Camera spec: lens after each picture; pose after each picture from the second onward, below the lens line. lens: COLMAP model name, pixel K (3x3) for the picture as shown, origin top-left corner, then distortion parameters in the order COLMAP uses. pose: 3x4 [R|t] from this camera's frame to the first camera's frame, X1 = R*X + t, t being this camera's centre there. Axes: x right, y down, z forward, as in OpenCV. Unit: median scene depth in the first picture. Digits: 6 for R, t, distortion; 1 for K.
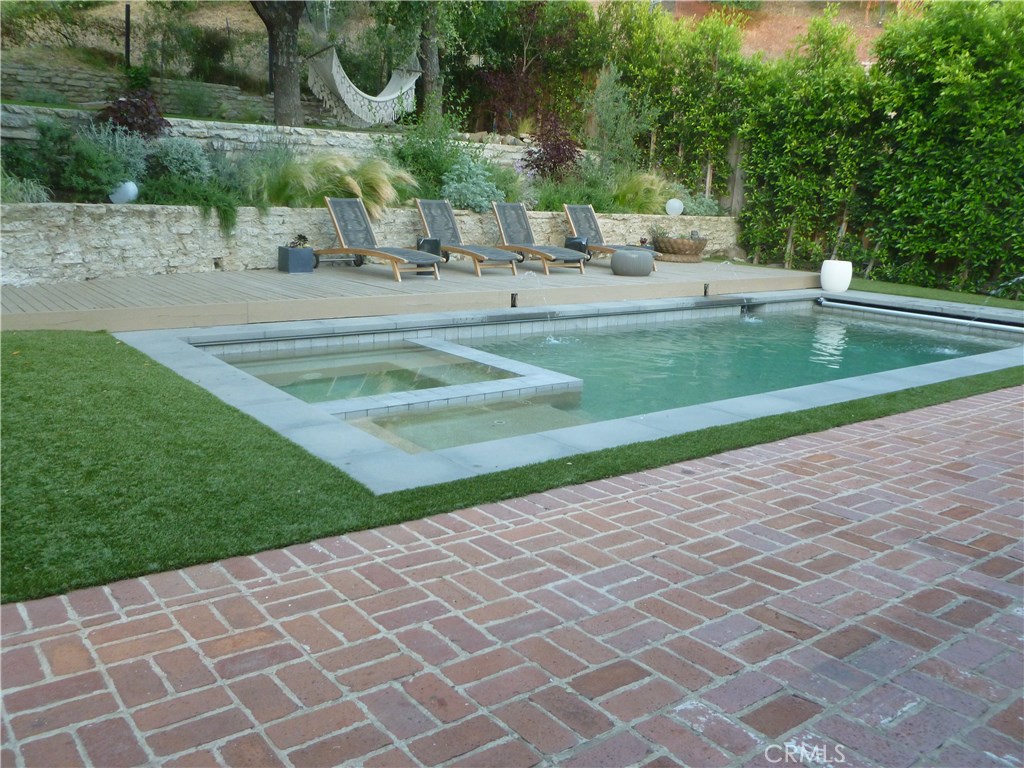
lens RADIAL K [[867.7, 0, 510.6], [0, 867.7, 384.1], [0, 0, 1]] dist [-0.031398, 0.010006]
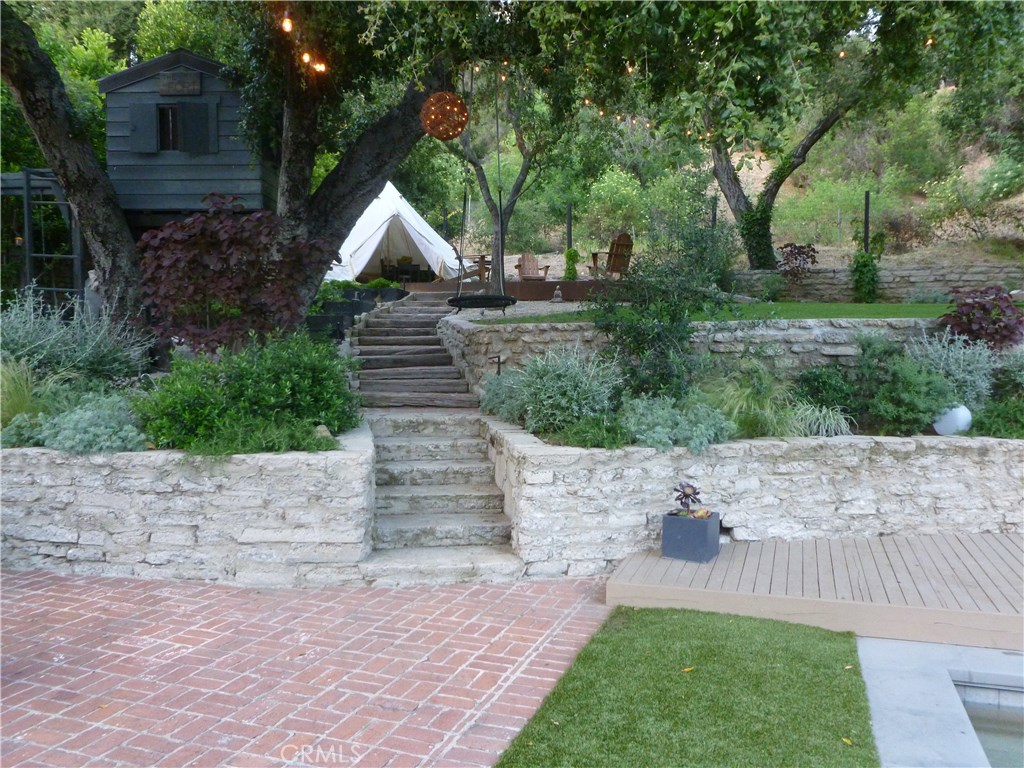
lens RADIAL K [[867.7, 0, 507.4], [0, 867.7, 383.1], [0, 0, 1]] dist [-0.031398, 0.010006]
pose [[0.550129, -0.013494, -0.834971, -0.025341], [-0.163070, 0.978885, -0.123261, -0.098962], [0.819003, 0.203968, 0.536312, 0.264739]]
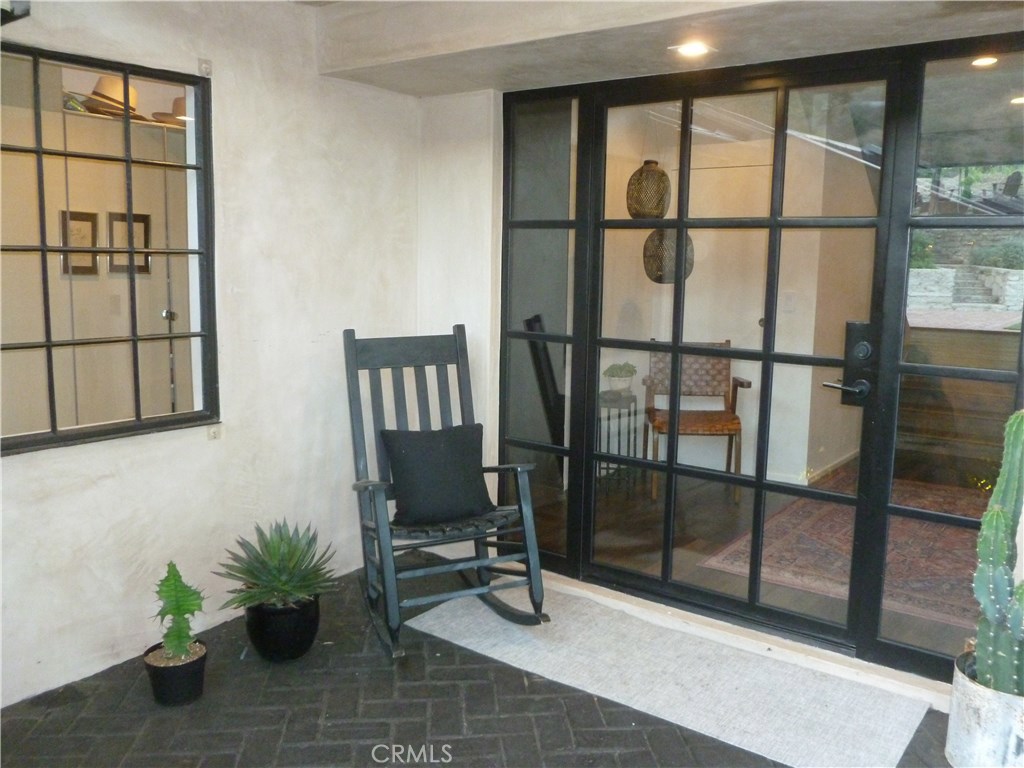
lens RADIAL K [[867.7, 0, 514.4], [0, 867.7, 384.9], [0, 0, 1]] dist [-0.031398, 0.010006]
pose [[0.259621, 0.100677, -0.960448, 1.062137], [-0.211509, 0.976332, 0.045169, 0.278882], [0.942264, 0.191416, 0.274770, -0.926666]]
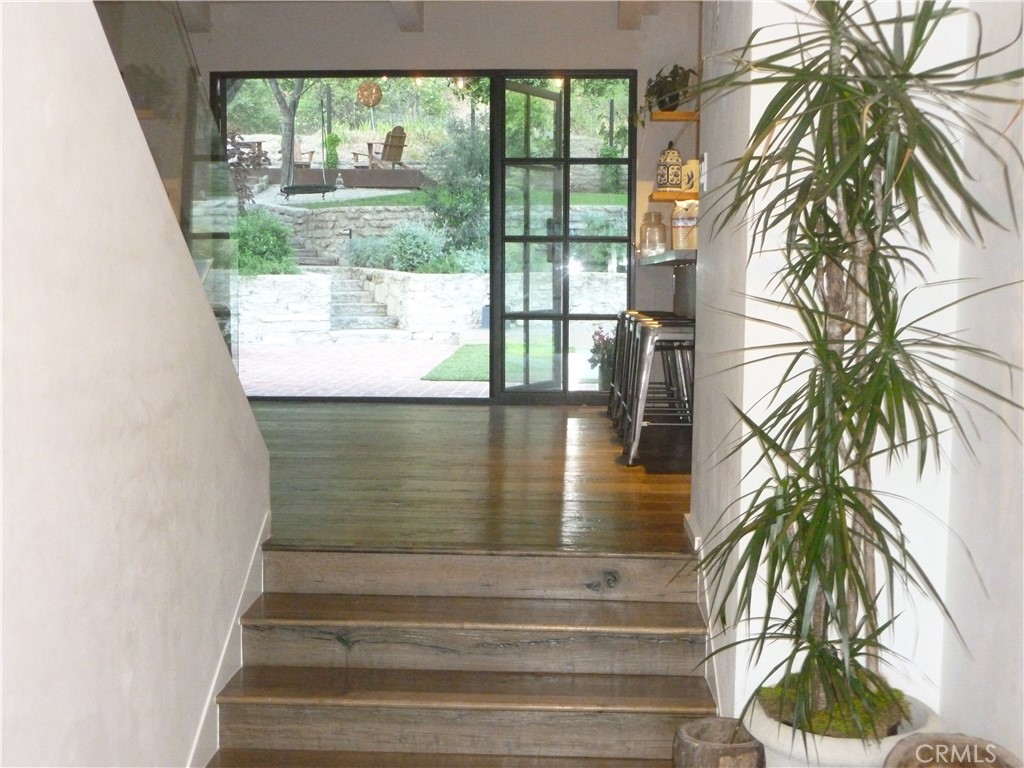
lens RADIAL K [[1346.4, 0, 513.6], [0, 1346.4, 385.3], [0, 0, 1]] dist [-0.143017, 0.000000]
pose [[0.767692, 0.019107, -0.640534, 0.767817], [-0.113167, 0.987888, -0.106165, 0.210582], [0.630747, 0.153990, 0.760556, -0.692938]]
